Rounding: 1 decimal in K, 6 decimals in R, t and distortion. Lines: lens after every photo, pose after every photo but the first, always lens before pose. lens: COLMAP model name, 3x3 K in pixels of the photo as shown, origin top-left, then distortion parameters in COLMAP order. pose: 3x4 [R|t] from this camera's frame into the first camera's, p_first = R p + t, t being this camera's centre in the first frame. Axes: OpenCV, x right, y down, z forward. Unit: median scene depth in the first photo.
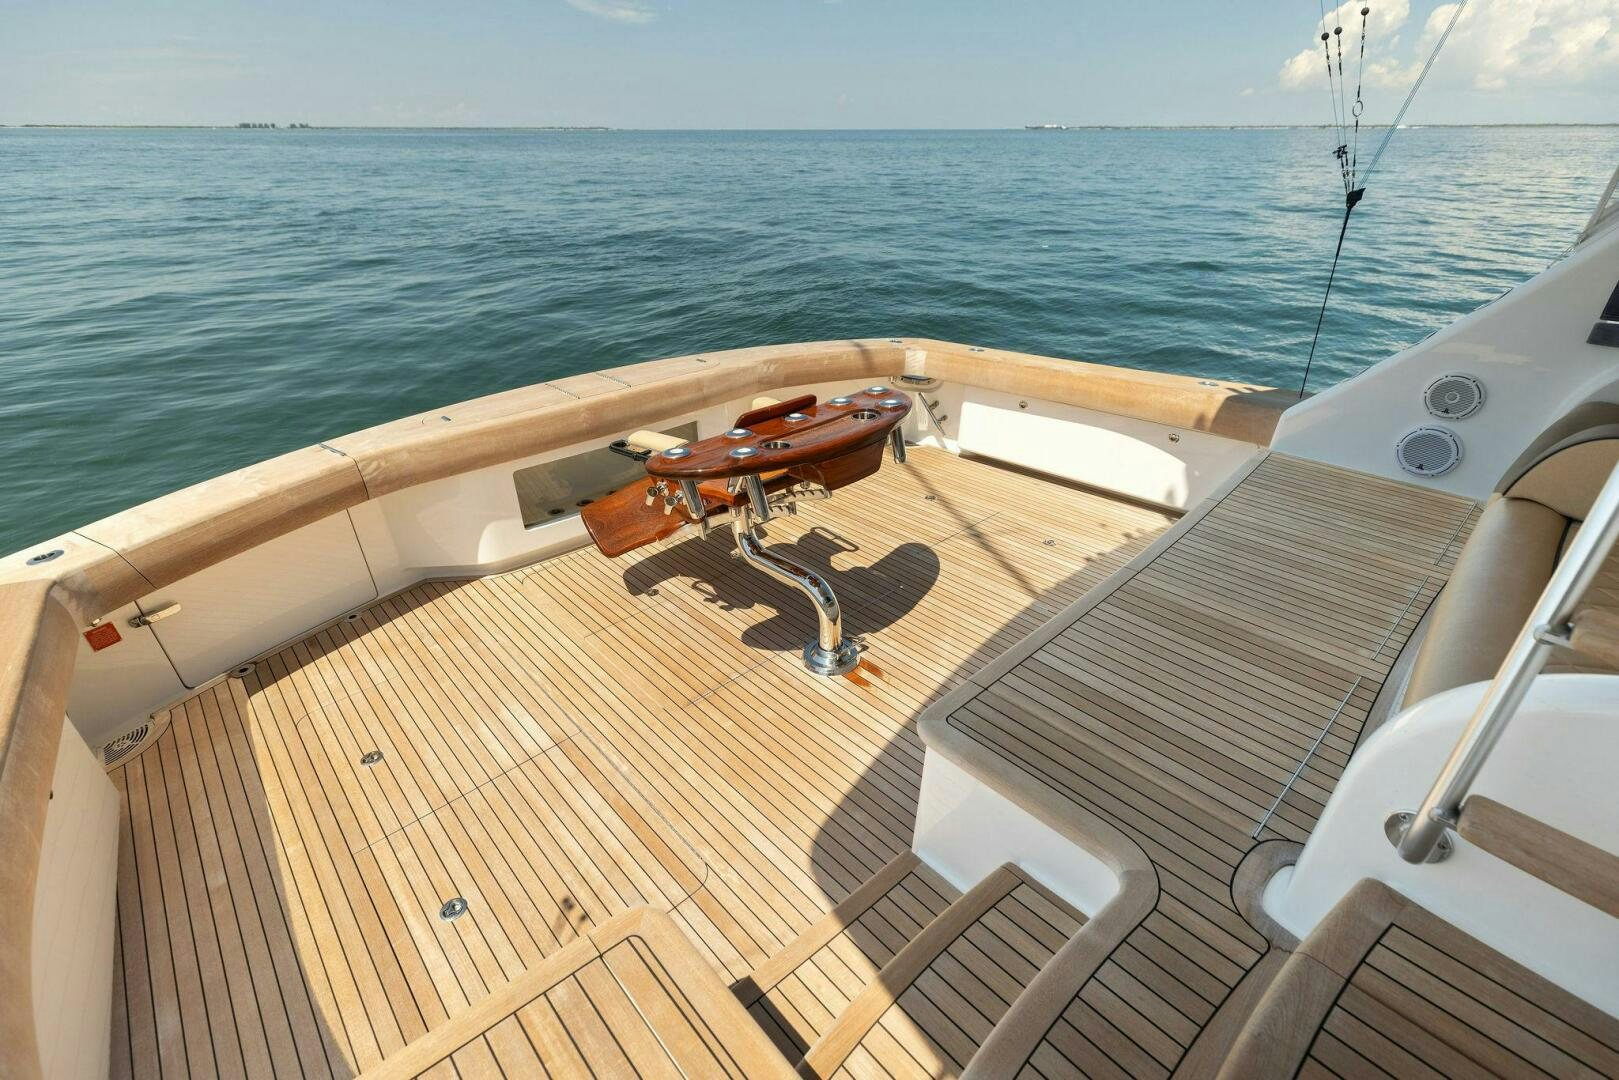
lens RADIAL K [[744.9, 0, 809.5], [0, 744.9, 540.0], [0, 0, 1]] dist [0.012730, 0.000296]
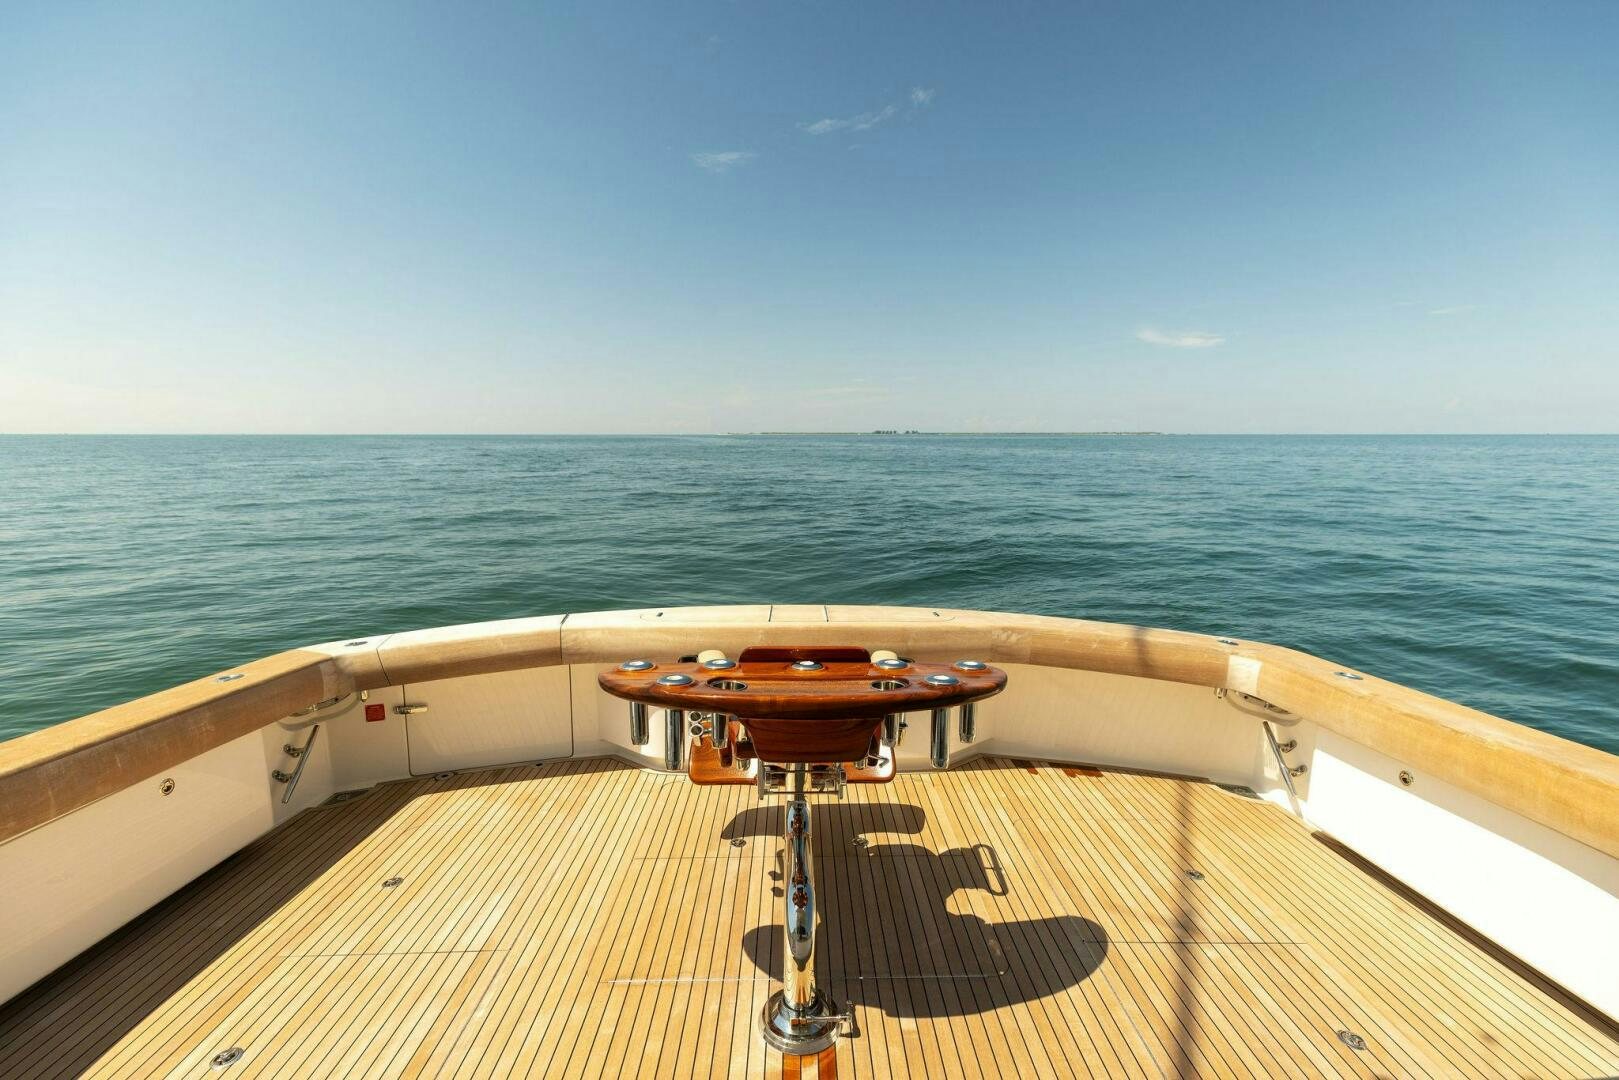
lens RADIAL K [[726.2, 0, 815.8], [0, 726.2, 532.7], [0, 0, 1]] dist [0.001327, 0.000418]
pose [[0.753776, 0.093304, -0.650473, 0.433645], [-0.325268, 0.913076, -0.245952, -0.093589], [0.570984, 0.396971, 0.718604, 0.340978]]
